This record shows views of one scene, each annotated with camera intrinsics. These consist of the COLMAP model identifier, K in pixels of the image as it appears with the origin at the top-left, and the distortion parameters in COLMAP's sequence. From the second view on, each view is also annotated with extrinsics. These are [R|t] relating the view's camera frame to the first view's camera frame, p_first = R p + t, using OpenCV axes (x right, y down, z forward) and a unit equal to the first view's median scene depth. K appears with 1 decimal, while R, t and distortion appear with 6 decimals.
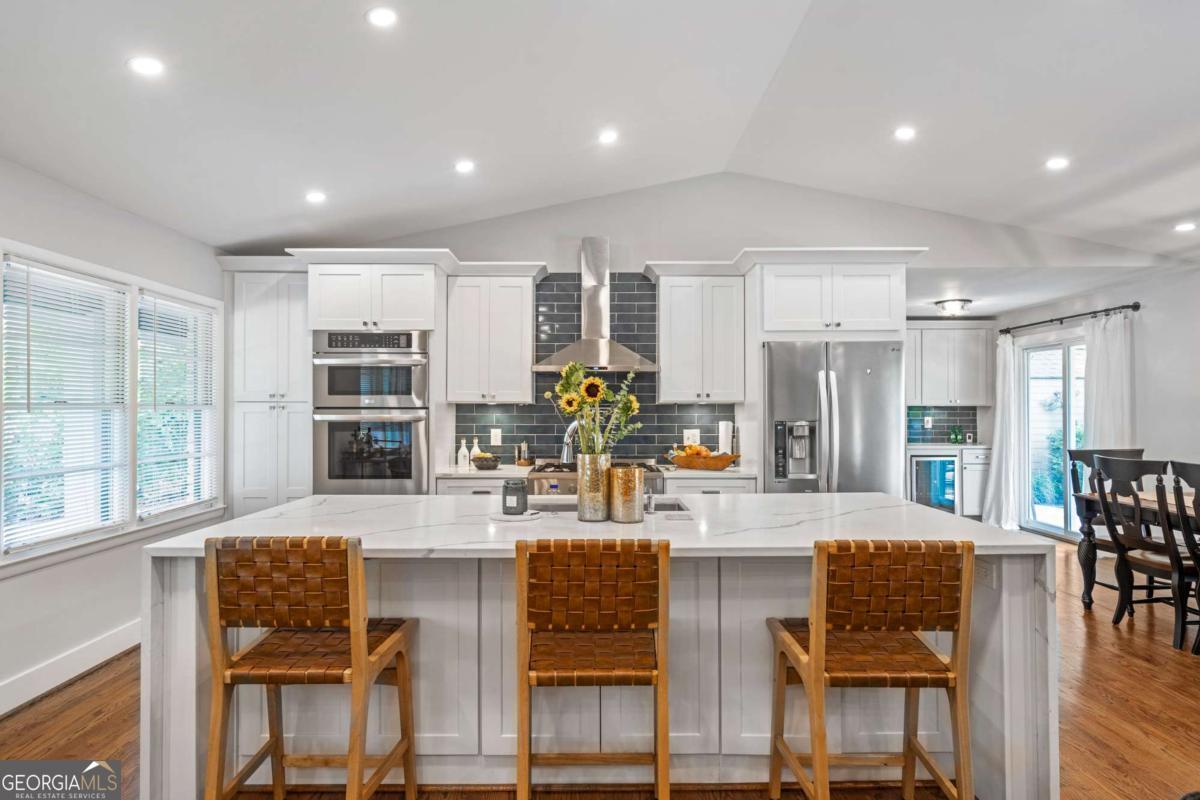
lens RADIAL K [[675.5, 0, 606.4], [0, 675.5, 407.3], [0, 0, 1]] dist [0.006105, -0.002235]
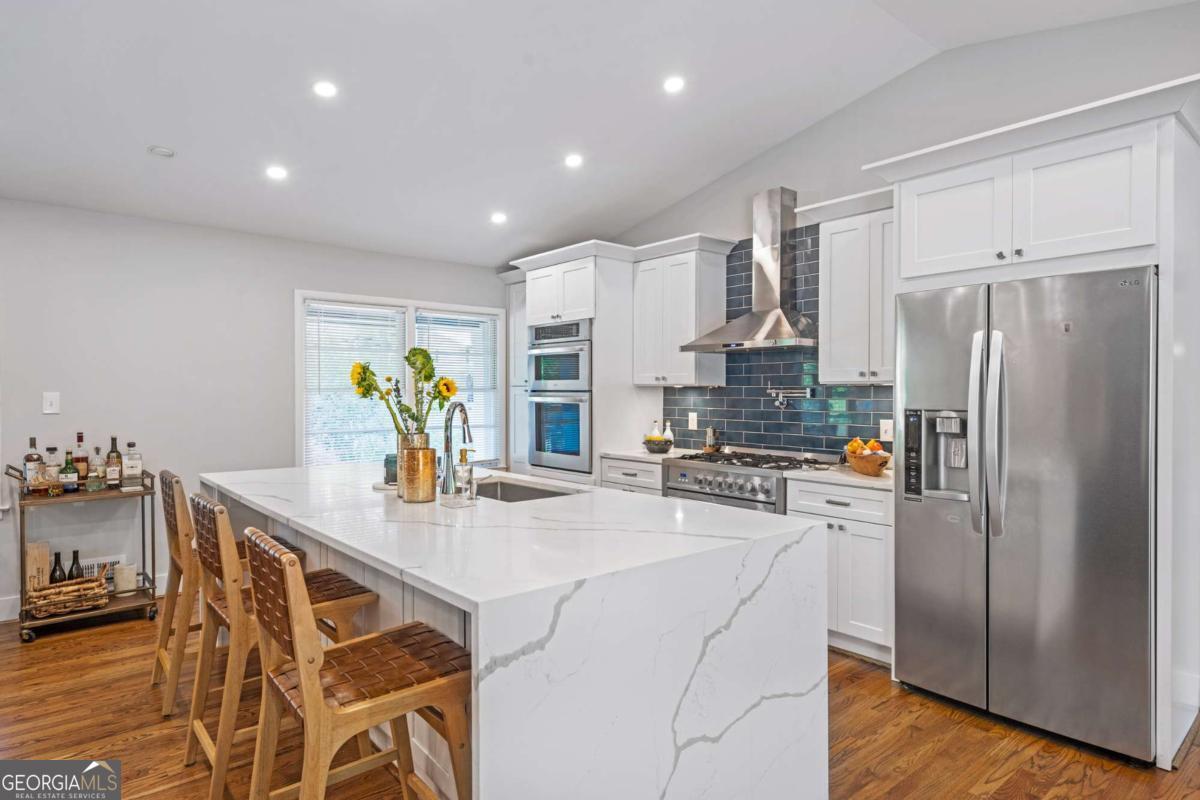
lens RADIAL K [[675.5, 0, 590.2], [0, 675.5, 406.0], [0, 0, 1]] dist [0.006105, -0.002235]
pose [[0.638387, 0.016346, -0.769542, 0.510661], [0.001789, 0.999740, 0.022719, 0.000323], [0.769714, -0.015880, 0.638192, 0.284034]]
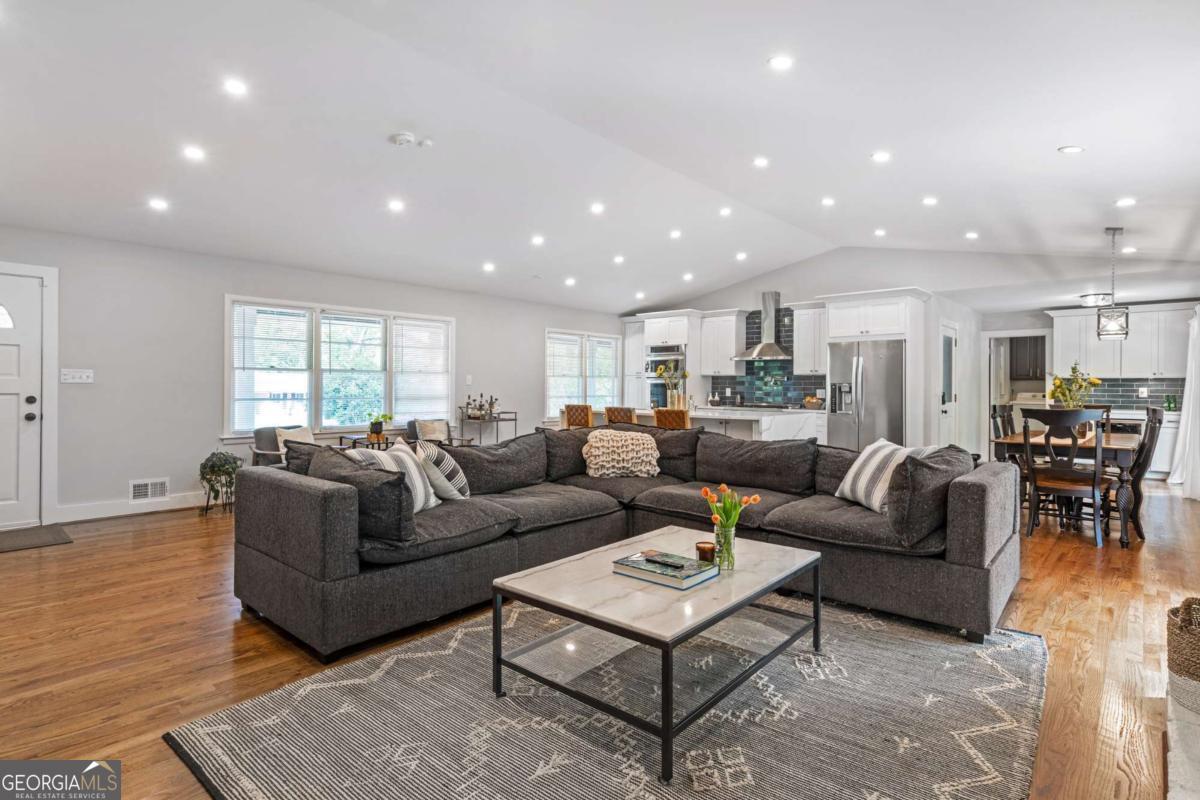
lens RADIAL K [[604.8, 0, 595.3], [0, 604.8, 387.4], [0, 0, 1]] dist [-0.001784, -0.000404]
pose [[0.729419, 0.007202, -0.684030, 0.844048], [-0.005352, 0.999974, 0.004822, 0.023733], [0.684047, 0.000144, 0.729438, -0.656105]]
